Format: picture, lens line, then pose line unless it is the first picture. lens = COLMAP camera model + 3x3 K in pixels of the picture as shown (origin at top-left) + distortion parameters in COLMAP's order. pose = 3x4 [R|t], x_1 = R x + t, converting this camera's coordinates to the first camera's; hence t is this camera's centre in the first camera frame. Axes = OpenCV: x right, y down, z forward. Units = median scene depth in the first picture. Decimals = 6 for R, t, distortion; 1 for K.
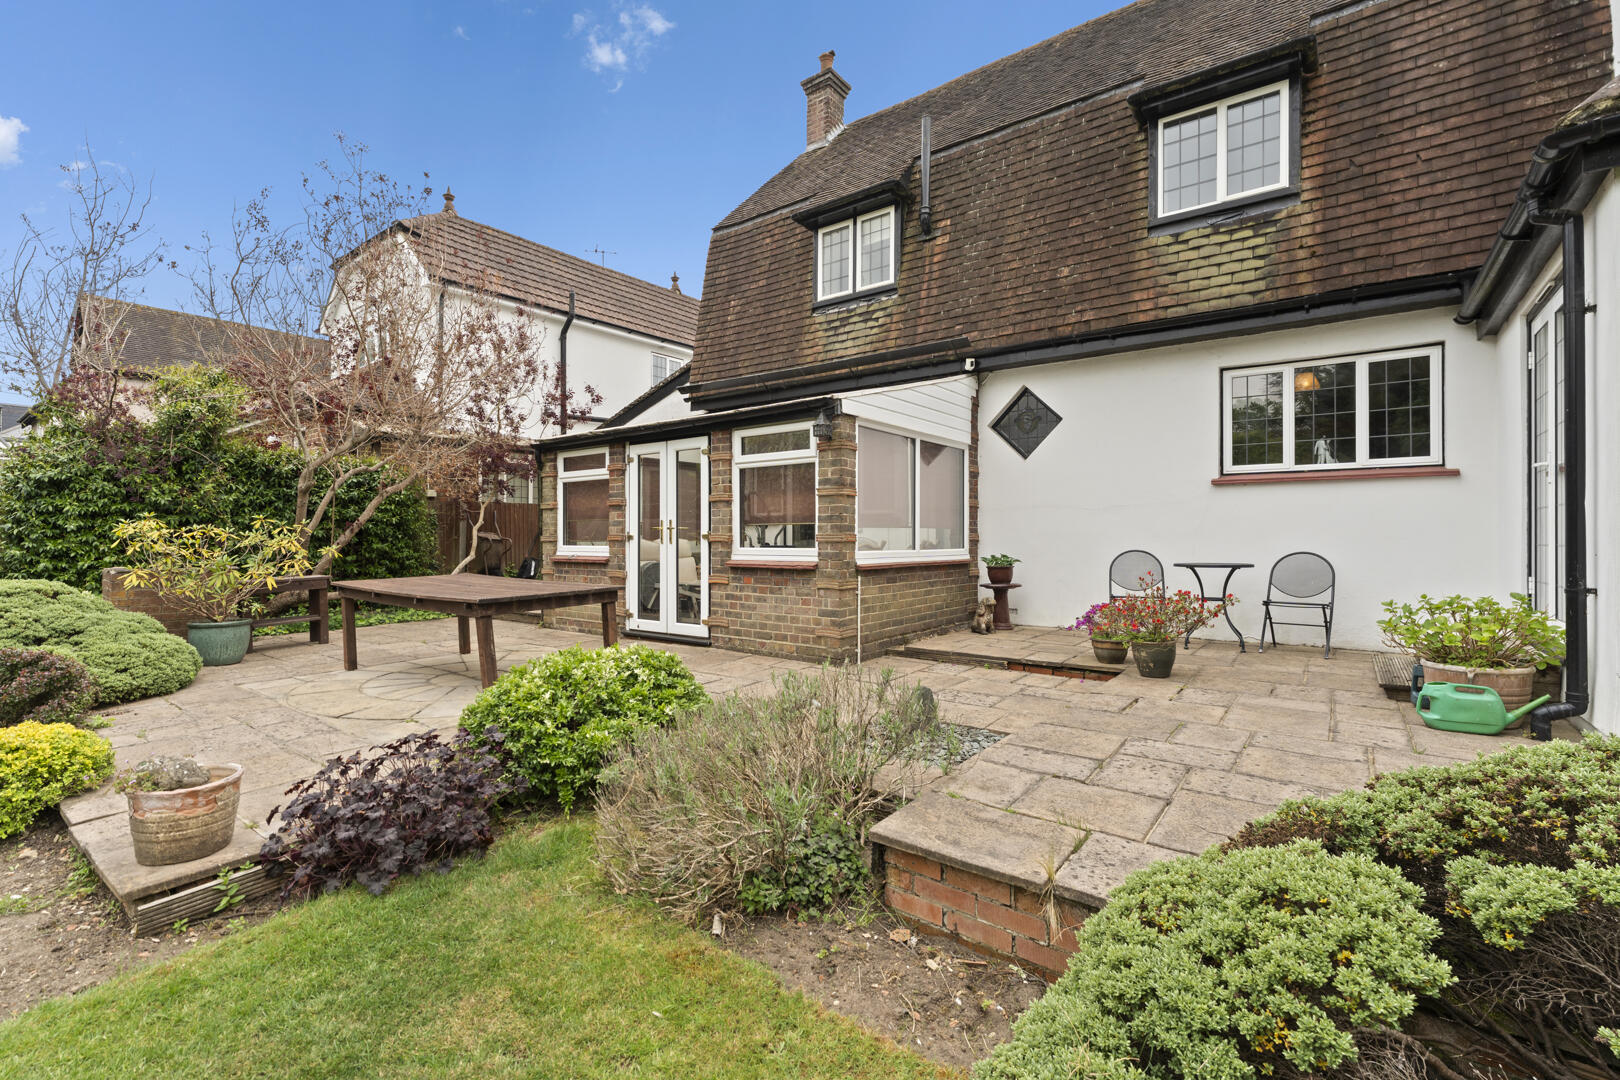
lens RADIAL K [[717.6, 0, 809.6], [0, 717.6, 530.9], [0, 0, 1]] dist [0.000901, 0.000245]
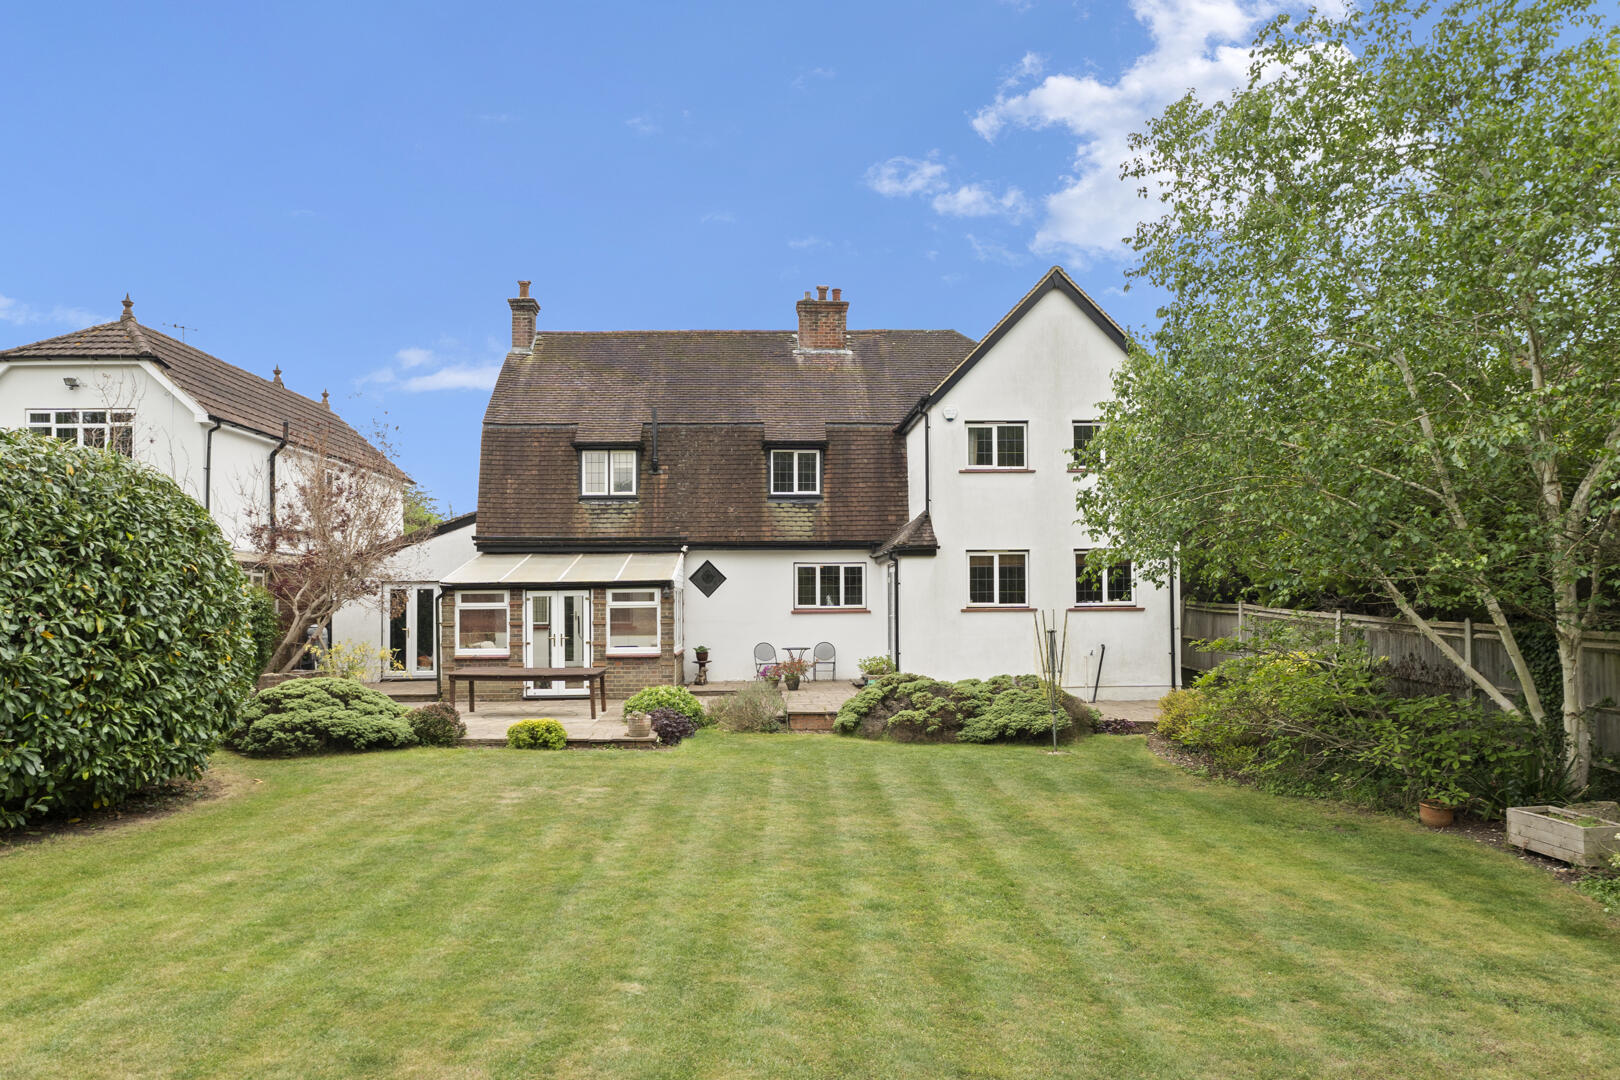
lens RADIAL K [[1151.3, 0, 810.0], [0, 1151.3, 540.0], [0, 0, 1]] dist [0.001172, 0.000119]
pose [[0.752398, 0.027656, 0.658127, -1.829215], [-0.000387, 0.999137, -0.041544, -0.145942], [-0.658708, 0.031003, 0.751759, -1.821529]]
